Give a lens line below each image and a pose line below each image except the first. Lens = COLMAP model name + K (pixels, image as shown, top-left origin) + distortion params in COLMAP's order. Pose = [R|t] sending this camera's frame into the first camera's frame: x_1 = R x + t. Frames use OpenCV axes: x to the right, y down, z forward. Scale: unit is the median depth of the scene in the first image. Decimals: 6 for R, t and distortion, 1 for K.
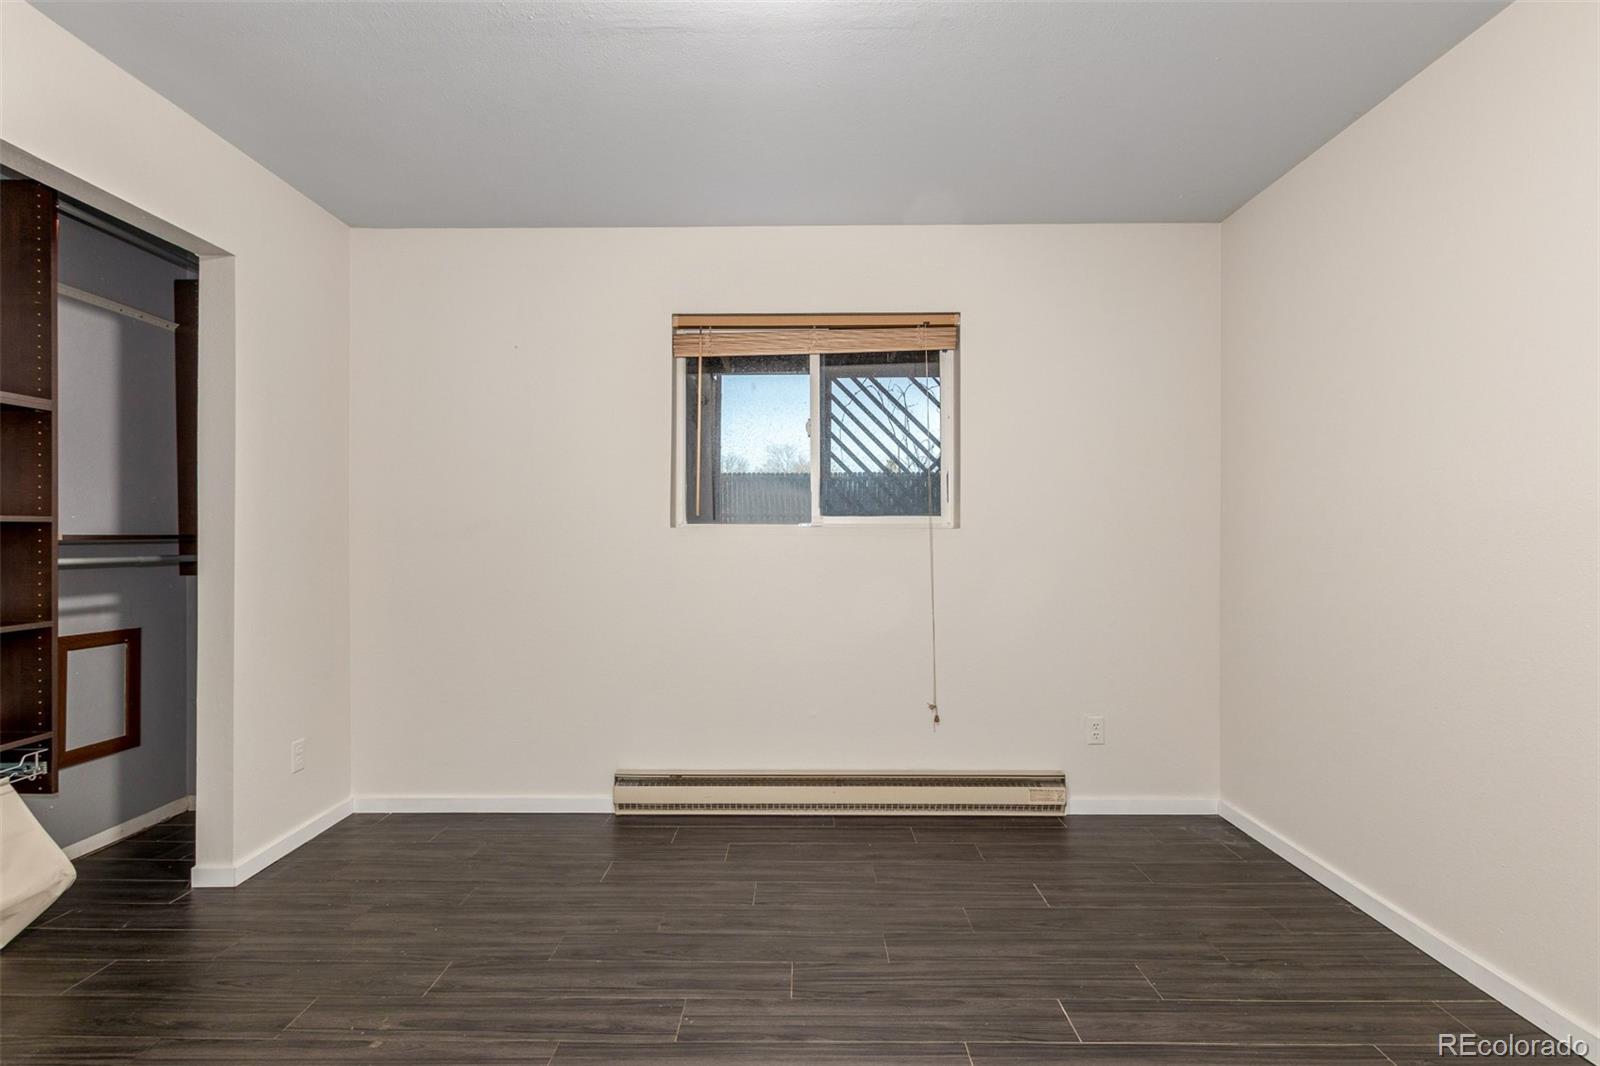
lens RADIAL K [[726.3, 0, 800.4], [0, 726.3, 541.0], [0, 0, 1]] dist [0.006149, -0.003565]
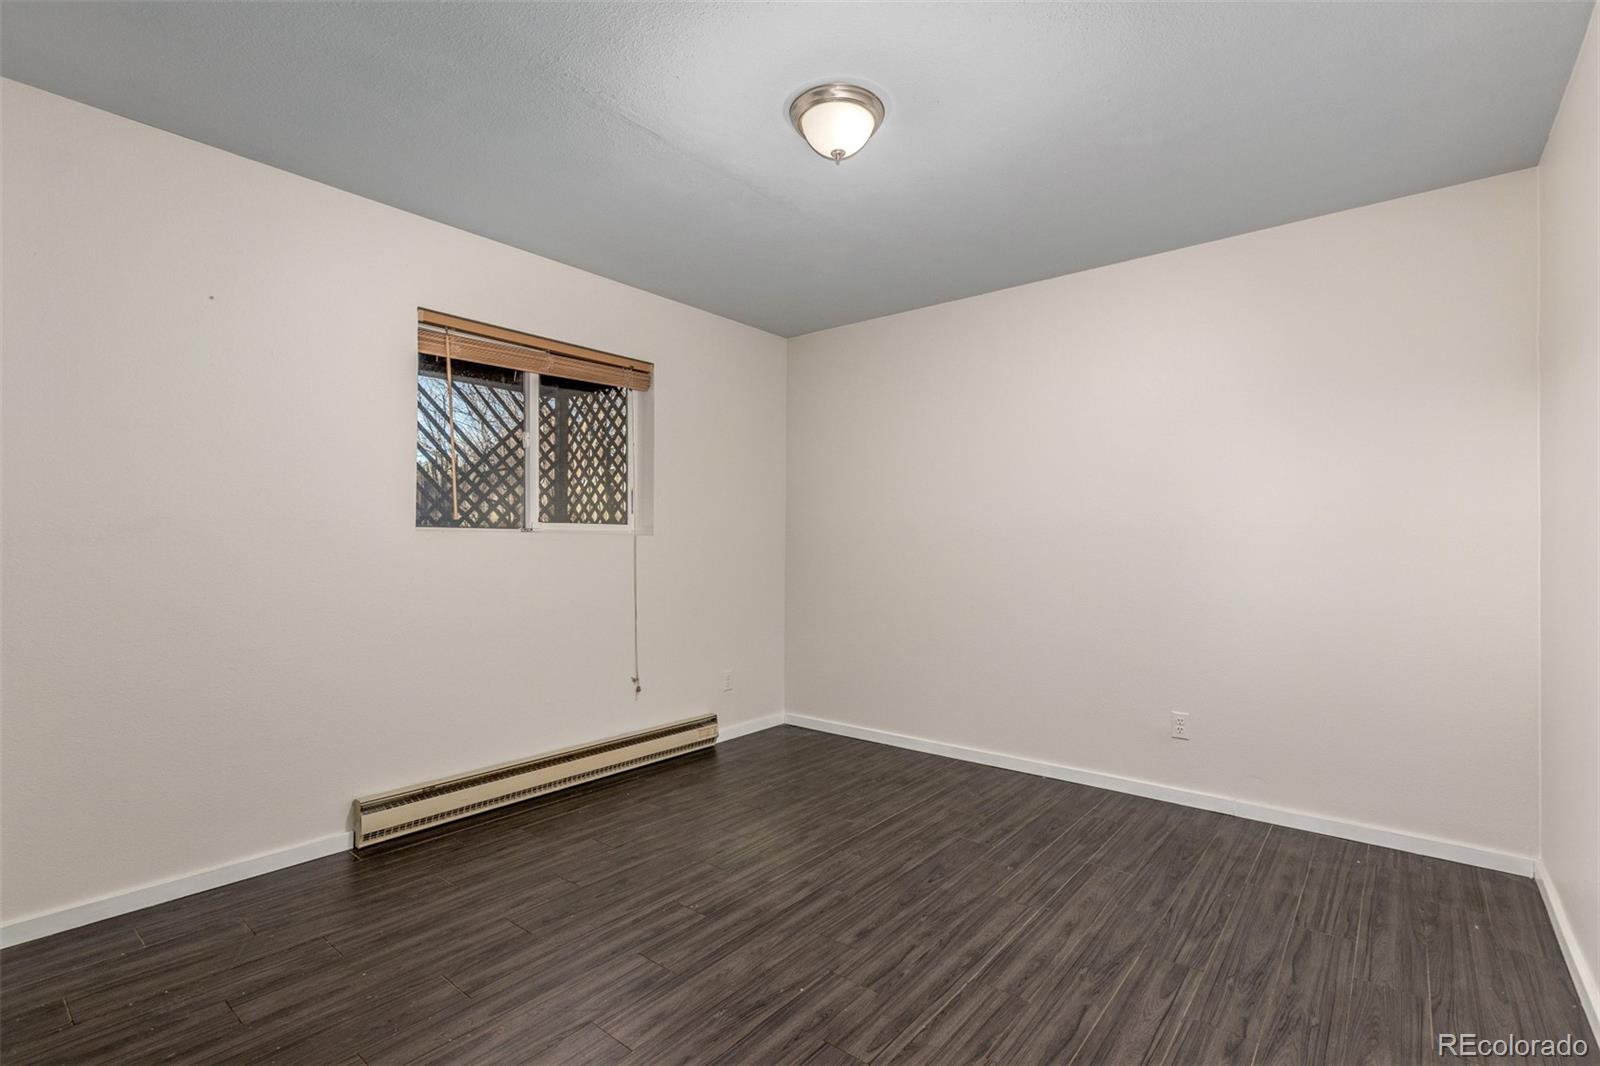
lens RADIAL K [[726.3, 0, 800.4], [0, 726.3, 541.0], [0, 0, 1]] dist [0.006149, -0.003565]
pose [[0.629835, 0.006442, 0.776702, -0.637918], [-0.001504, 0.999974, -0.007074, 0.001912], [-0.776727, 0.003287, 0.629828, 0.008031]]
